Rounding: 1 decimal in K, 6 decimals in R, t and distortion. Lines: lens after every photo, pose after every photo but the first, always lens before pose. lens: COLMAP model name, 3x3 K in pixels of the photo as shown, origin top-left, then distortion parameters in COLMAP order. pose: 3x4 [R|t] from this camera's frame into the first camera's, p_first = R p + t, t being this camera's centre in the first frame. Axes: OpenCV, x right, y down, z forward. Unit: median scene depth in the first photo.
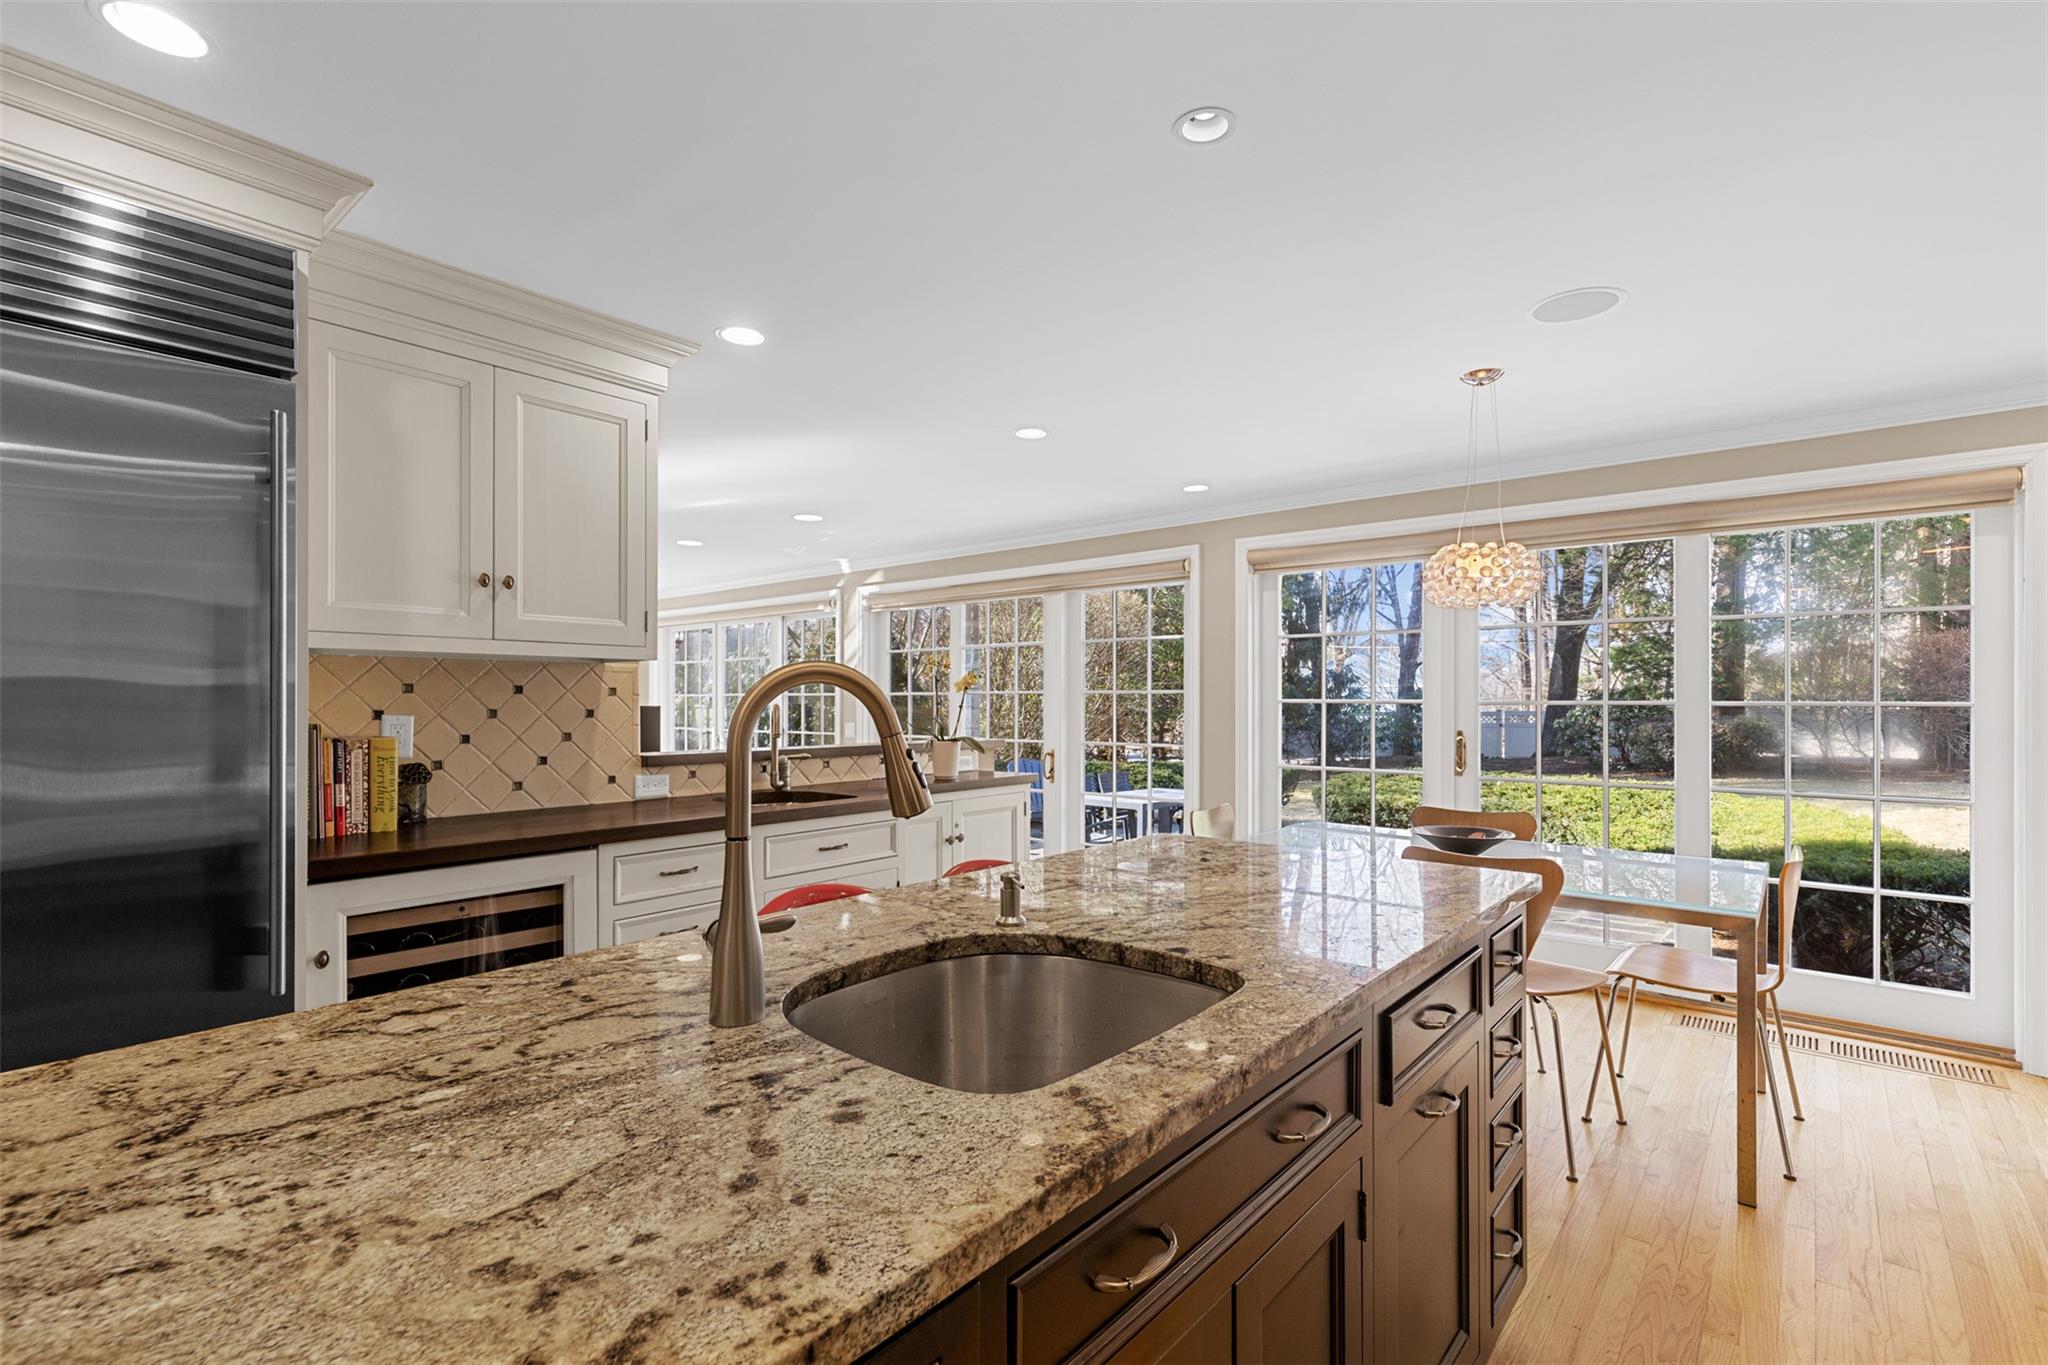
lens RADIAL K [[933.6, 0, 1022.0], [0, 933.6, 695.3], [0, 0, 1]] dist [0.010060, -0.001334]
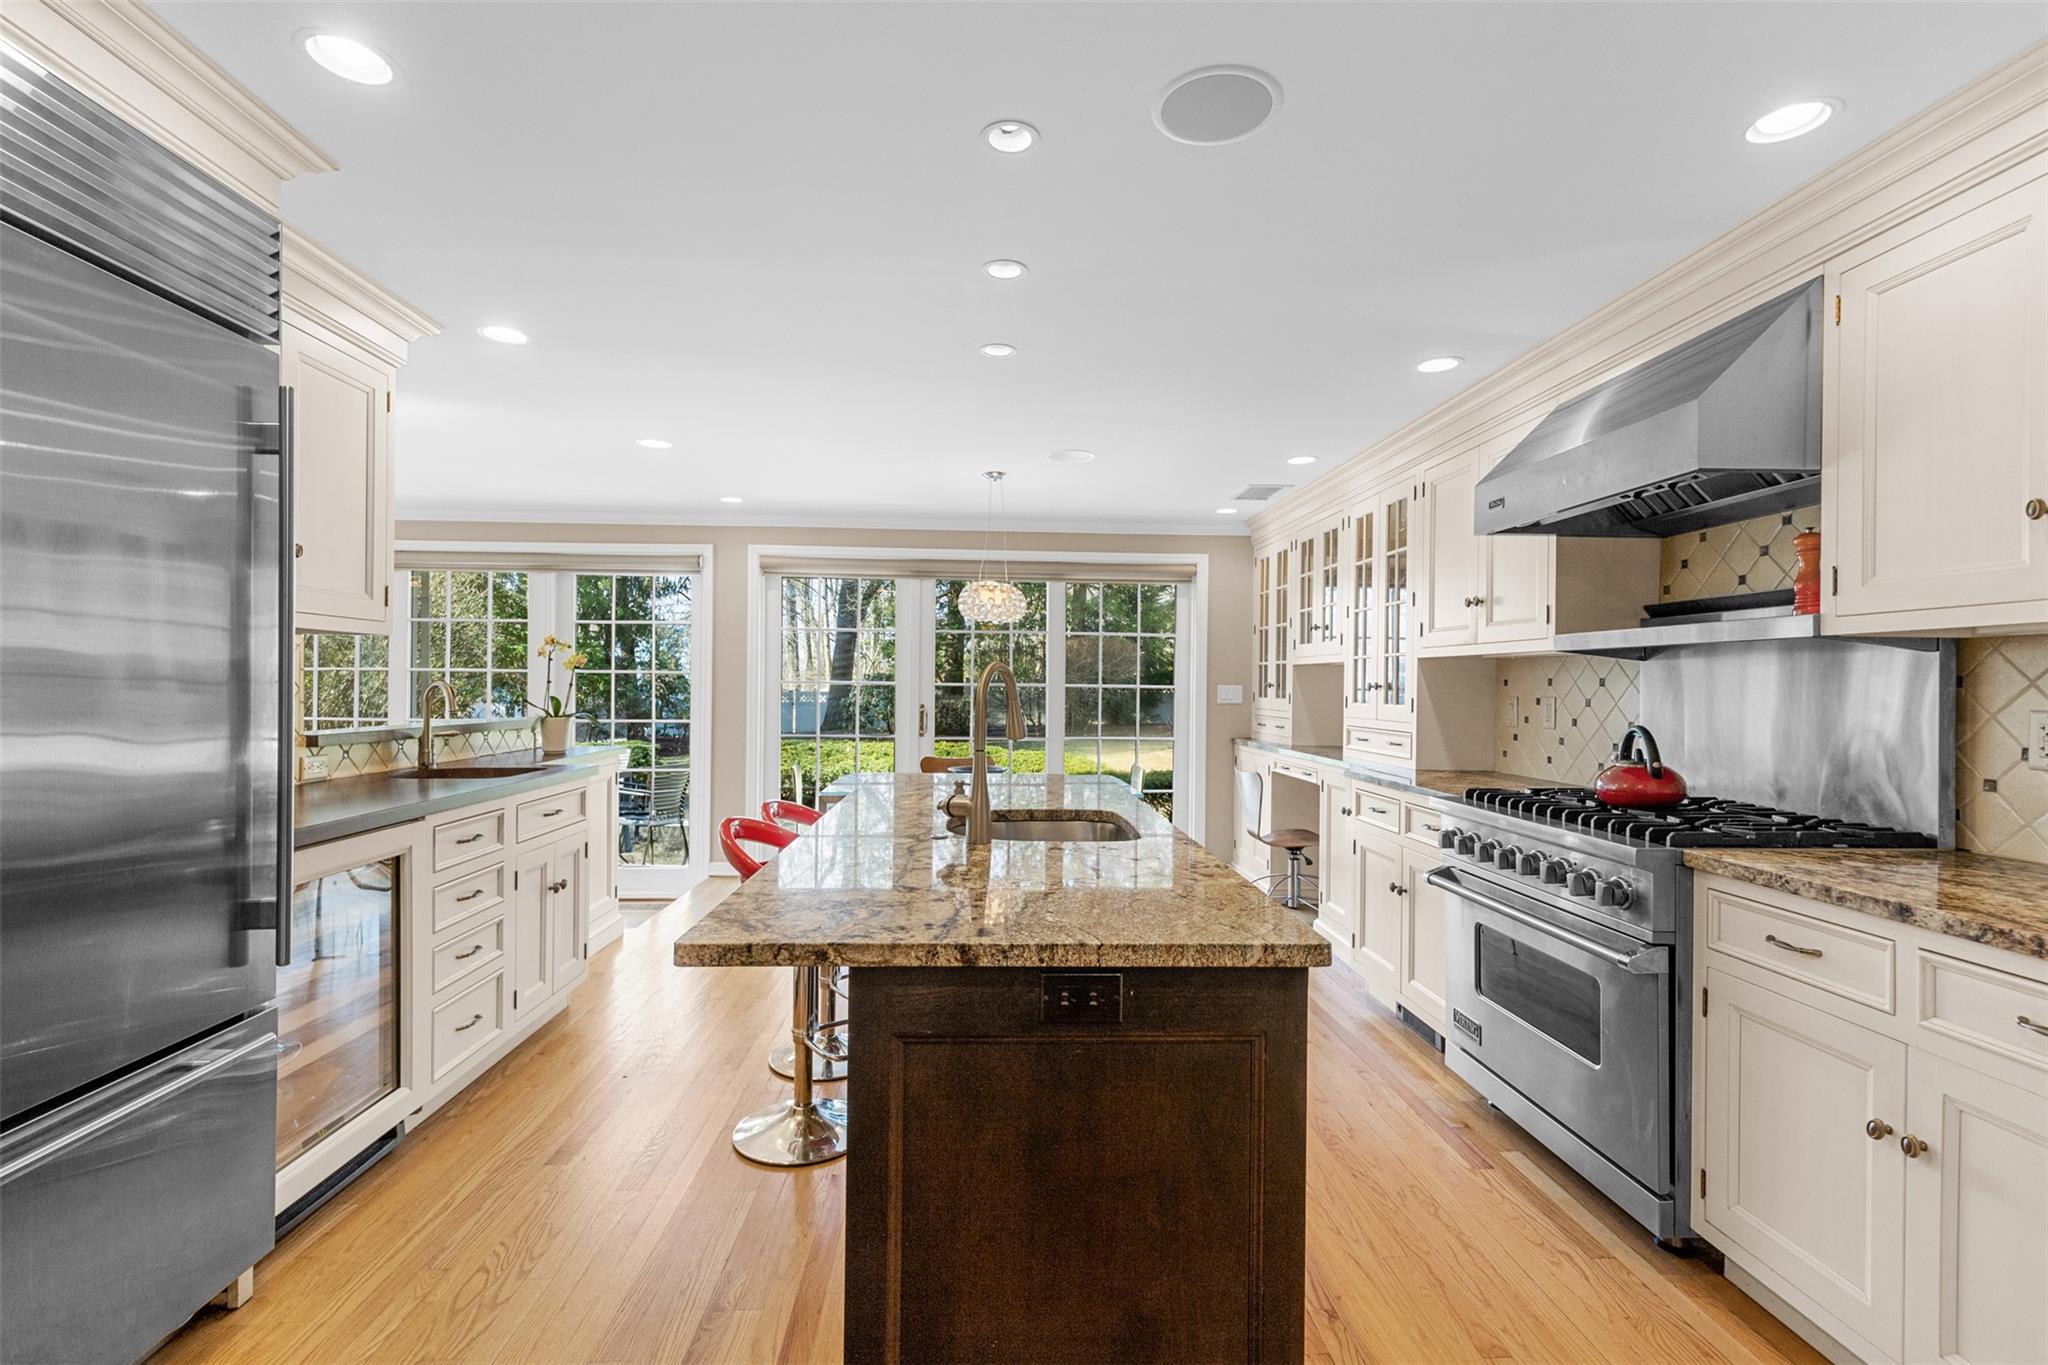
lens RADIAL K [[933.6, 0, 1013.0], [0, 933.6, 683.5], [0, 0, 1]] dist [0.010060, -0.001334]
pose [[0.728025, 0.008807, 0.685494, -1.544329], [-0.014144, 0.999898, 0.002176, 0.007657], [-0.685405, -0.011280, 0.728075, -0.428583]]
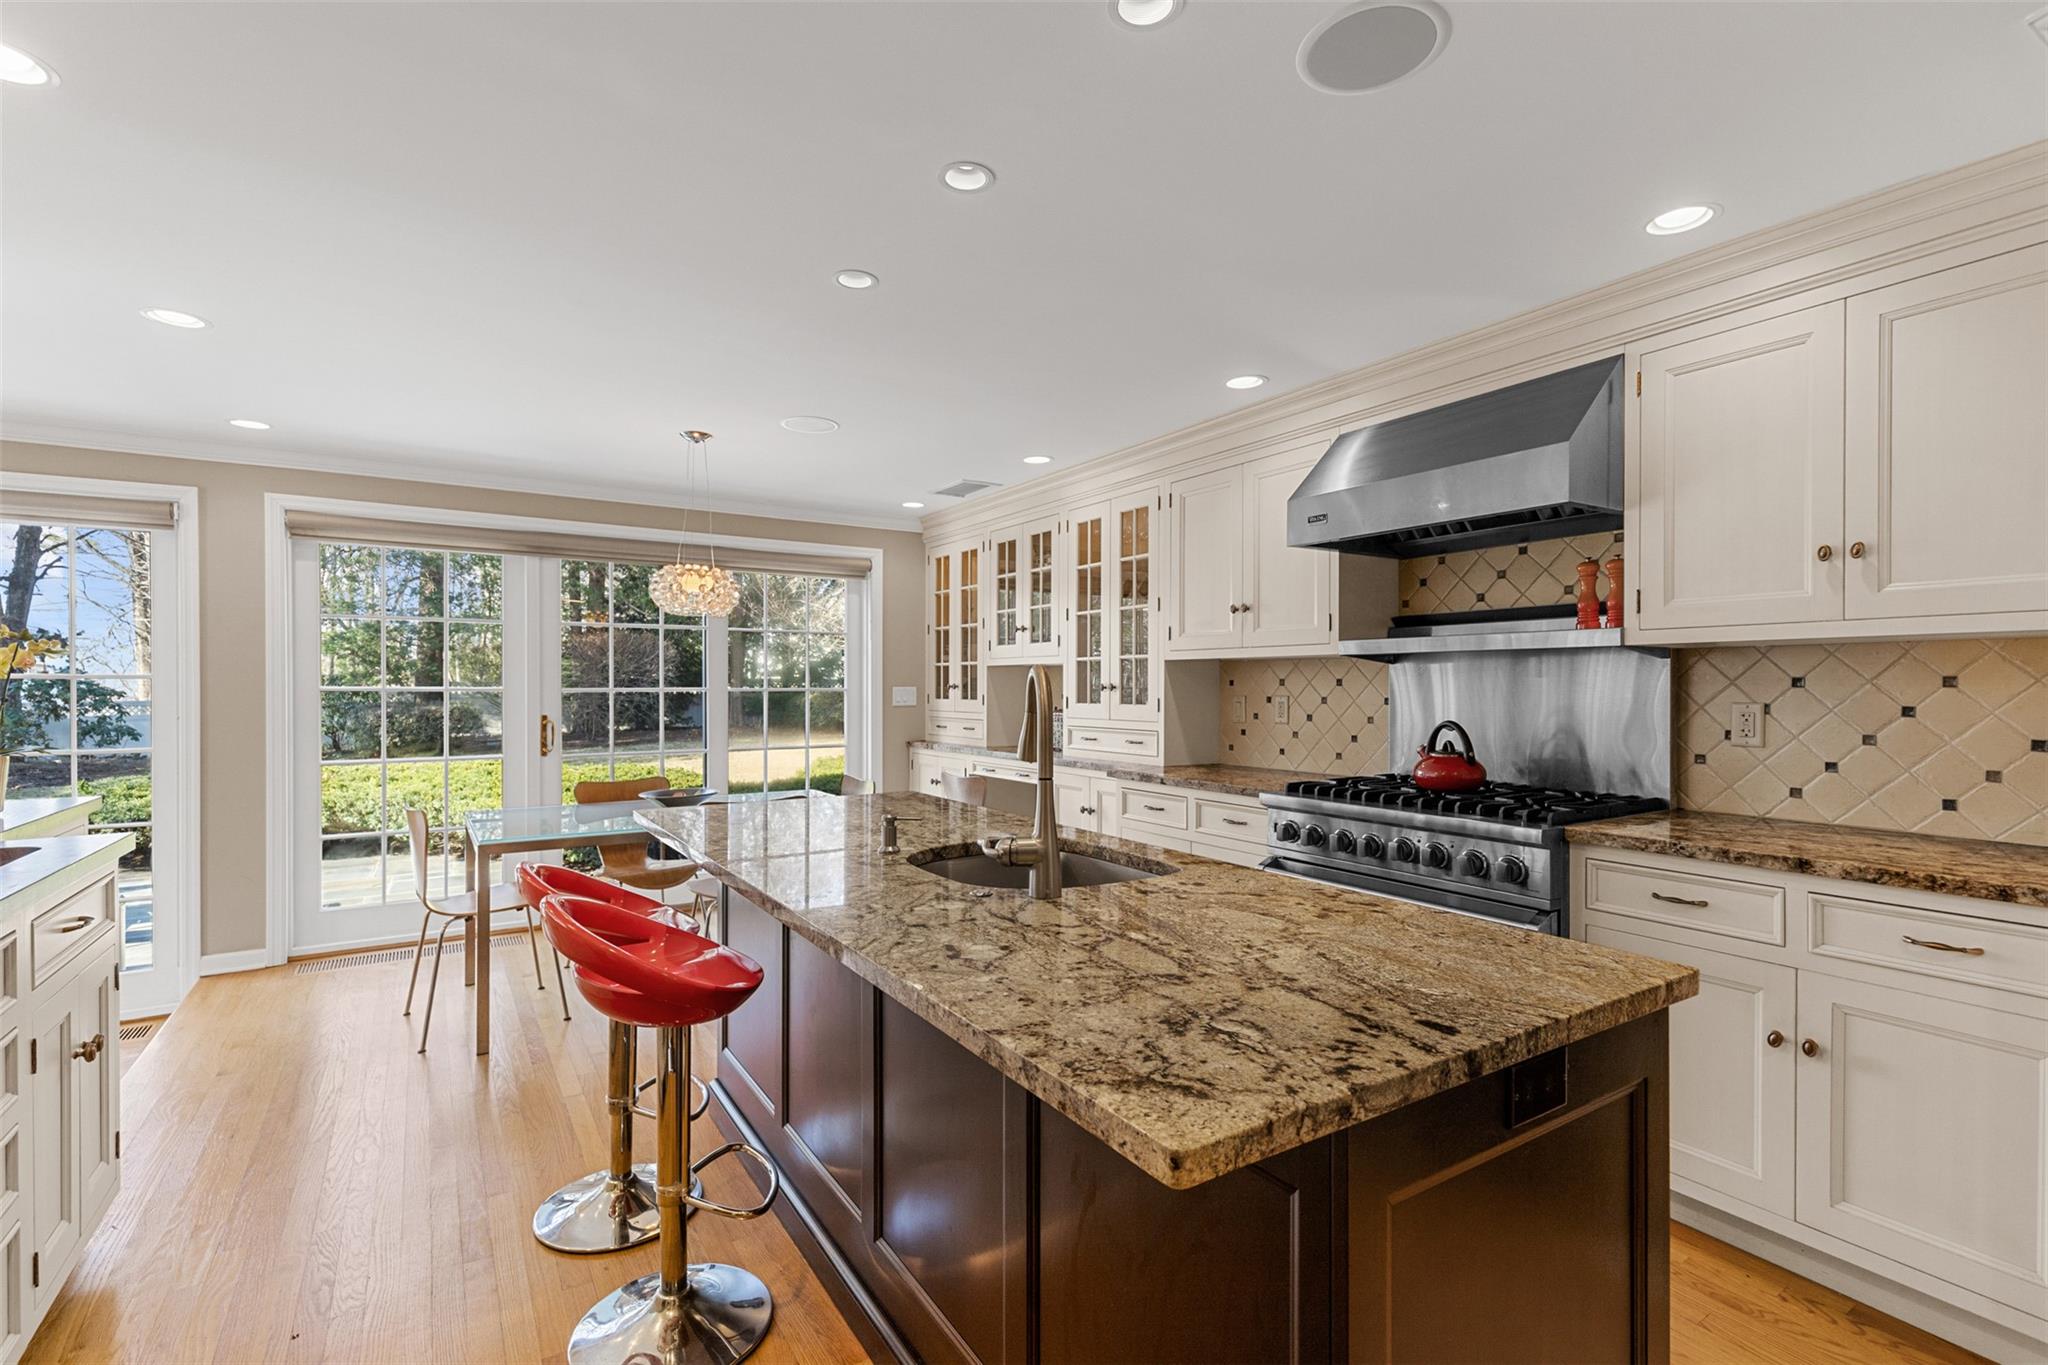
lens RADIAL K [[933.6, 0, 1019.3], [0, 933.6, 690.5], [0, 0, 1]] dist [0.010060, -0.001334]
pose [[0.282808, -0.004103, 0.959168, -1.730609], [-0.004373, 0.999975, 0.005567, -0.000524], [-0.959166, -0.005769, 0.282783, 0.584511]]
